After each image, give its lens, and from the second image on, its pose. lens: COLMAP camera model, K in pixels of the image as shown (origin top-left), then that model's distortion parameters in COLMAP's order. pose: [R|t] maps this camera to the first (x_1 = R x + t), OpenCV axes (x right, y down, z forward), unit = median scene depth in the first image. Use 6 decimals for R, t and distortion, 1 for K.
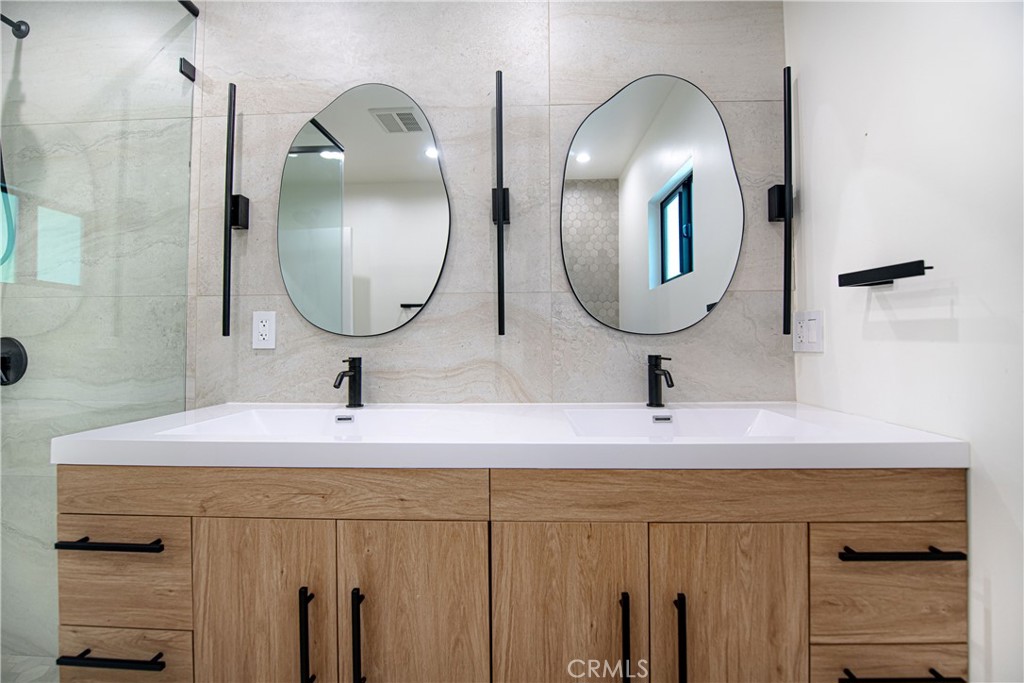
lens RADIAL K [[404.1, 0, 502.3], [0, 404.1, 331.7], [0, 0, 1]] dist [-0.017416, -0.000551]
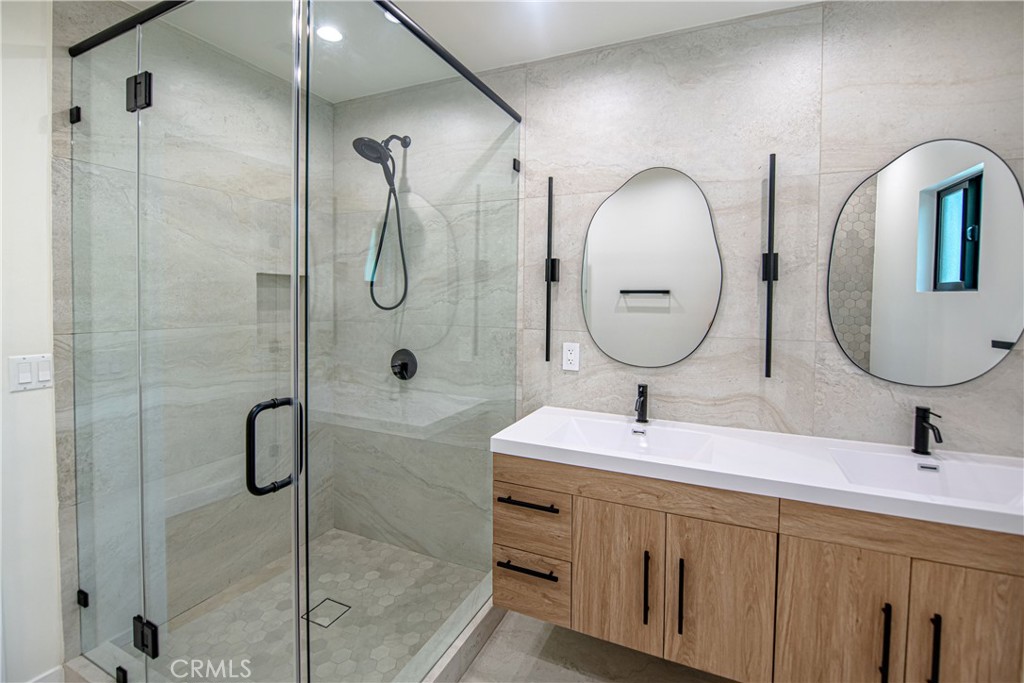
lens RADIAL K [[438.3, 0, 532.4], [0, 438.3, 310.6], [0, 0, 1]] dist [-0.012777, -0.002709]
pose [[0.934148, 0.026034, -0.355935, -0.193999], [-0.008129, 0.998629, 0.051708, -0.243951], [0.356793, -0.045410, 0.933079, -0.446397]]
